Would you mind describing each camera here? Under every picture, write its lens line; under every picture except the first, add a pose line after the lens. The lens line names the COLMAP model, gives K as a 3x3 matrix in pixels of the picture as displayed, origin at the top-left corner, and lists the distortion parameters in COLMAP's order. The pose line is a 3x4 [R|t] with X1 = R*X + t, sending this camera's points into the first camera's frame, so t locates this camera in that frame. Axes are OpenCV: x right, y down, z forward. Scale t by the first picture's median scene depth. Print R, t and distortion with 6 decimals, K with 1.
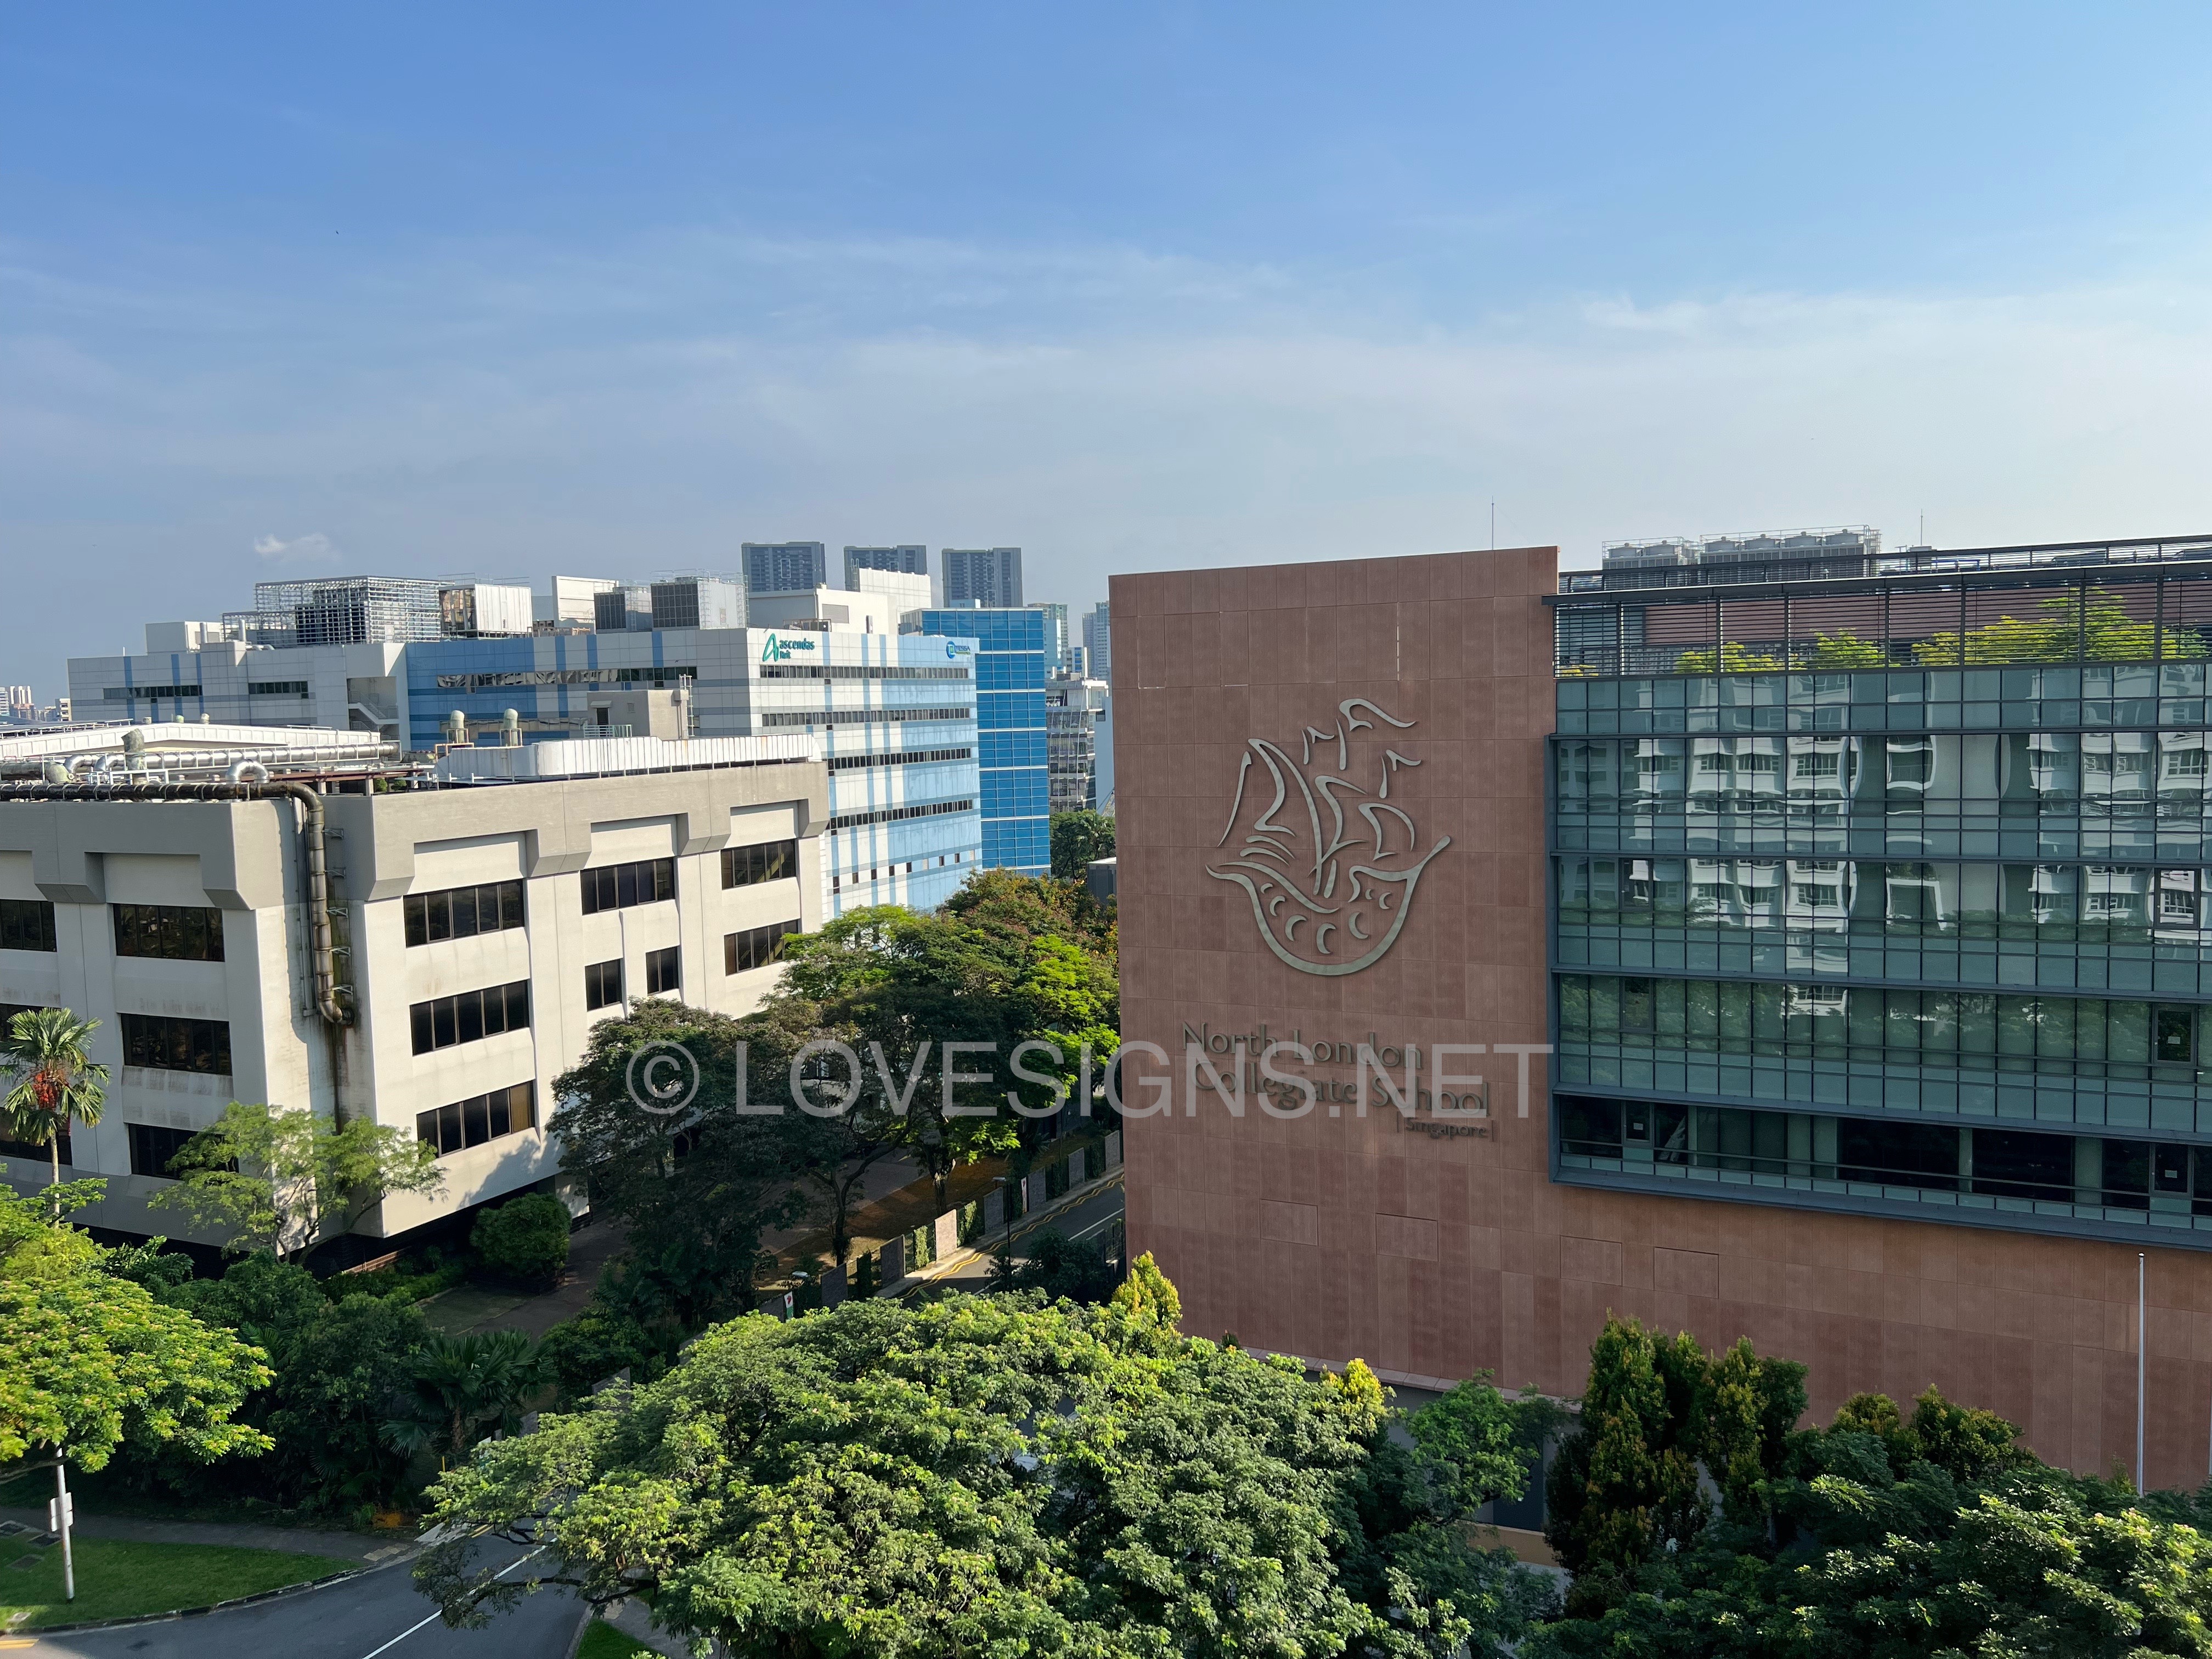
lens RADIAL K [[1678.9, 0, 1109.4], [0, 1678.9, 808.4], [0, 0, 1]] dist [0.057822, -0.063008]
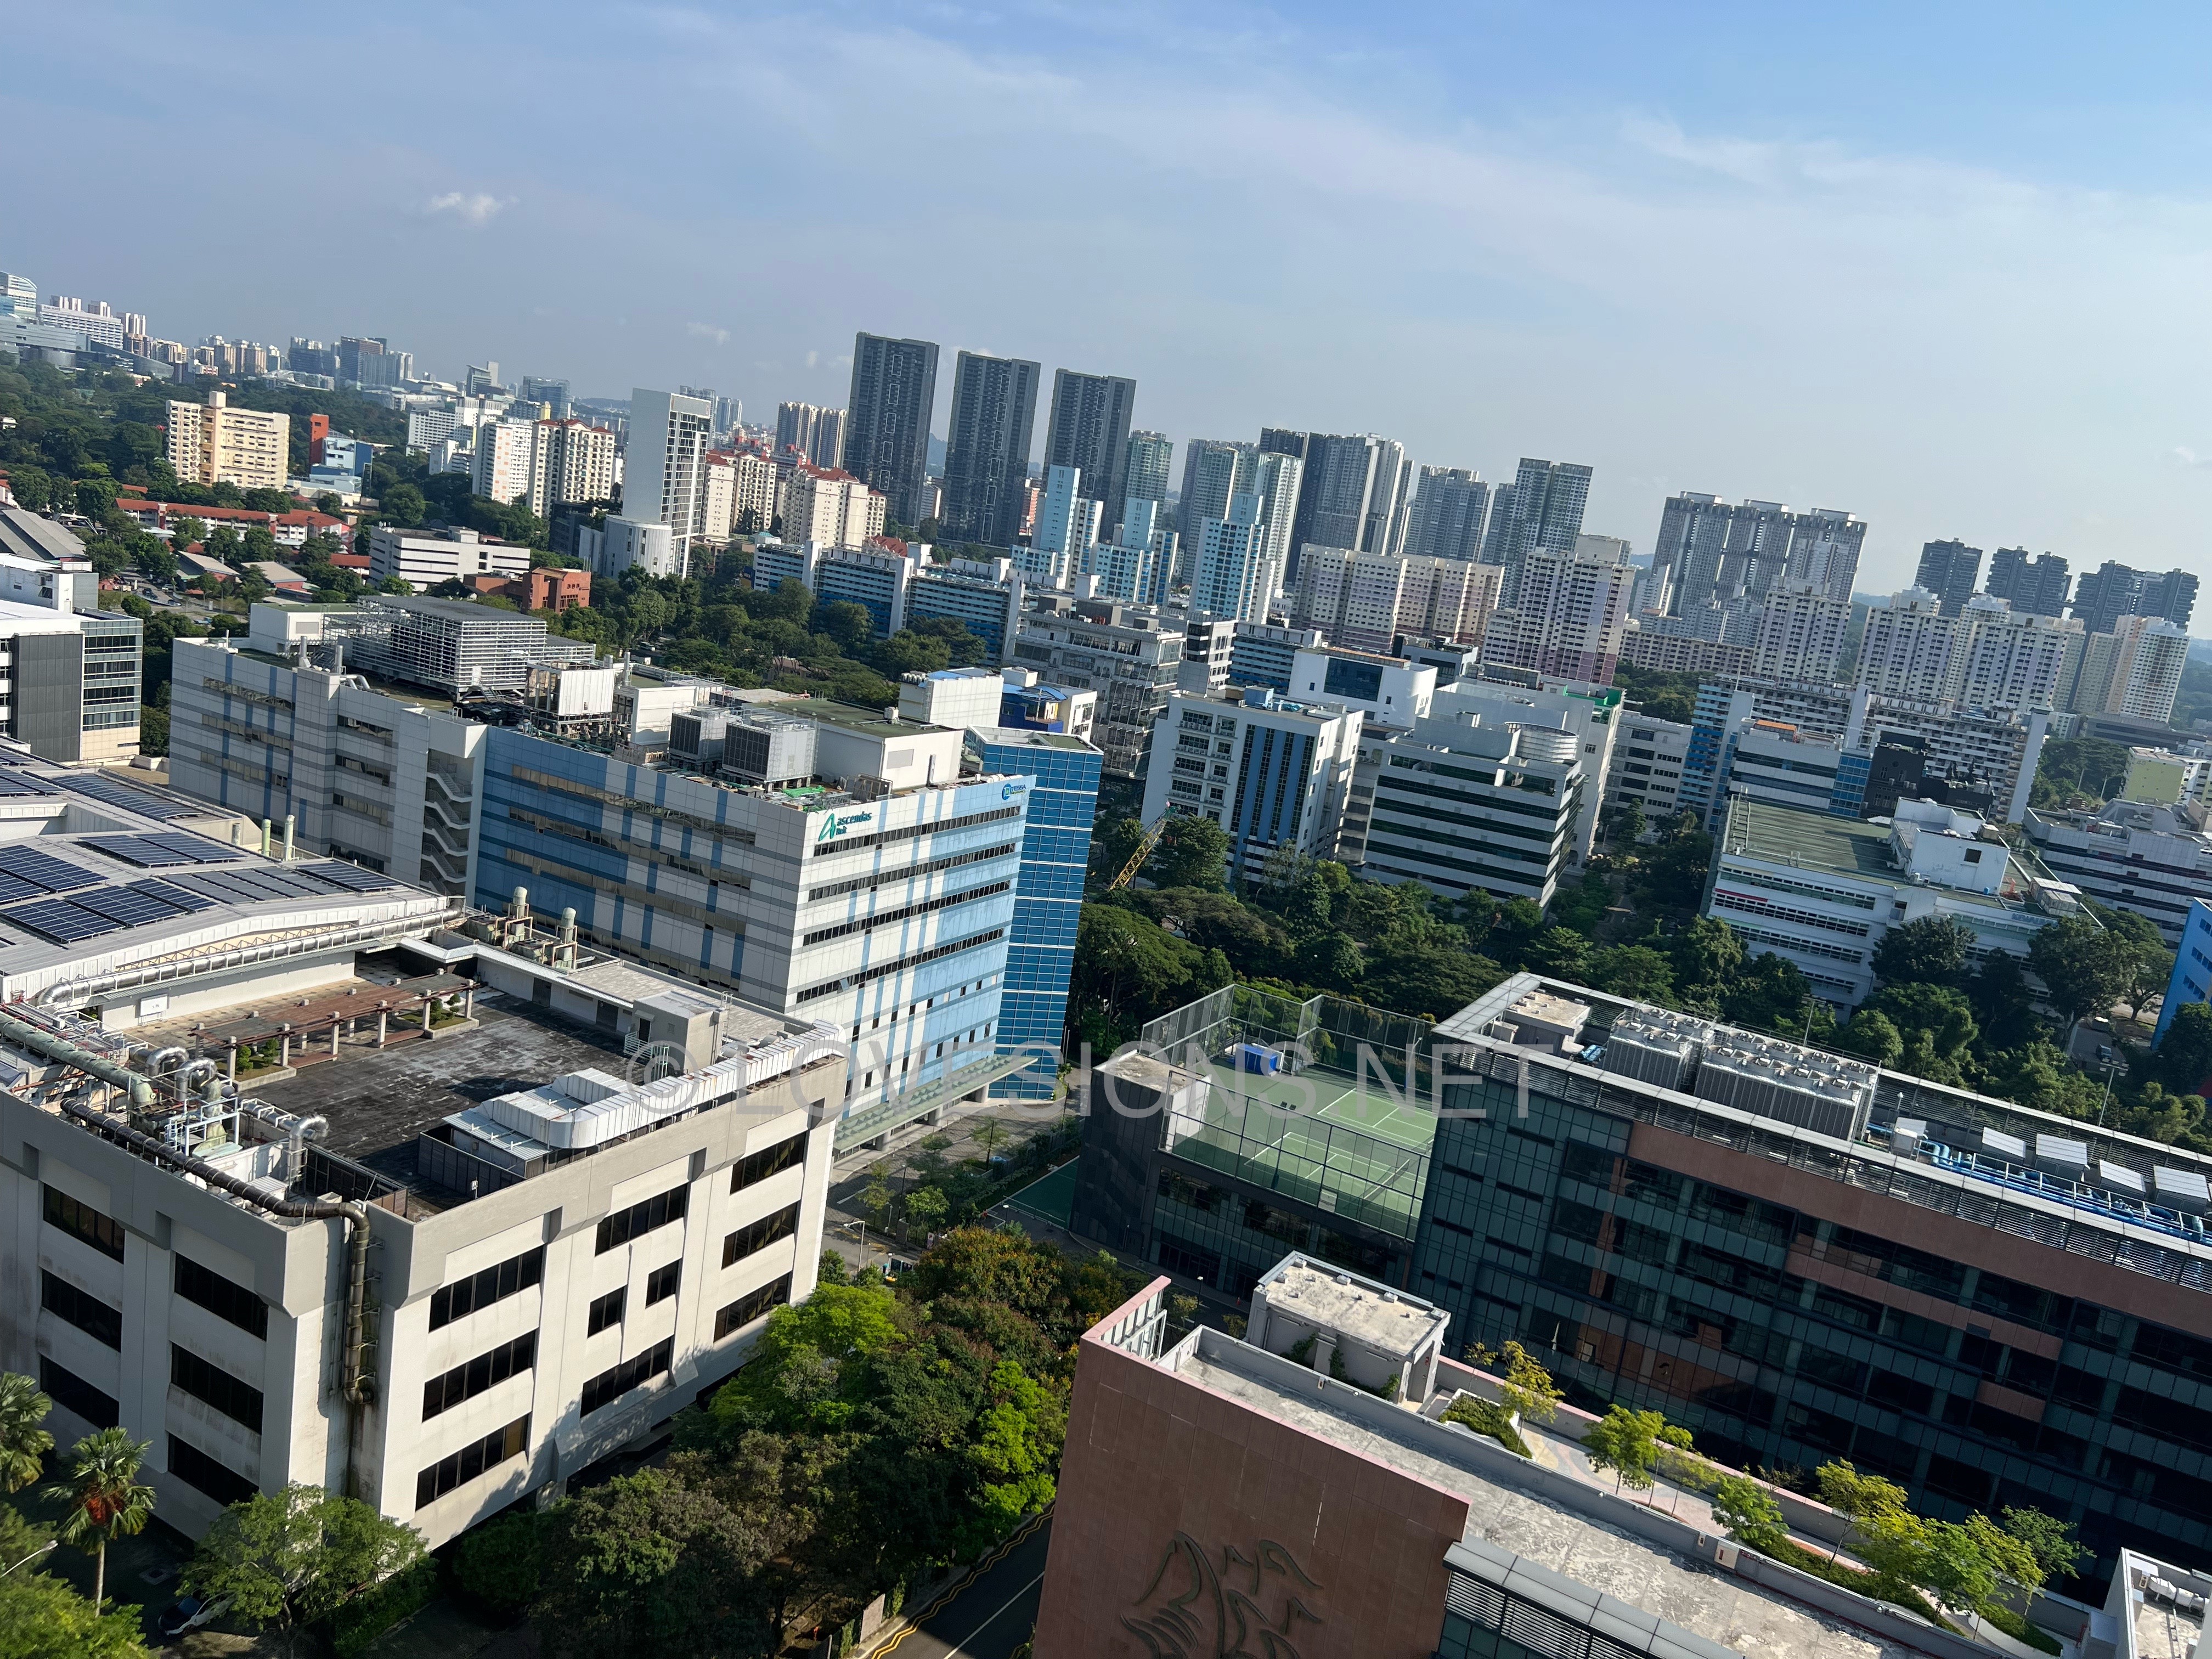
lens RADIAL K [[1678.9, 0, 1109.4], [0, 1678.9, 808.4], [0, 0, 1]] dist [0.057822, -0.063008]
pose [[0.982989, 0.182355, -0.021908, -0.023681], [-0.177938, 0.975091, 0.132420, -0.663704], [0.045509, -0.126269, 0.990952, -0.045743]]
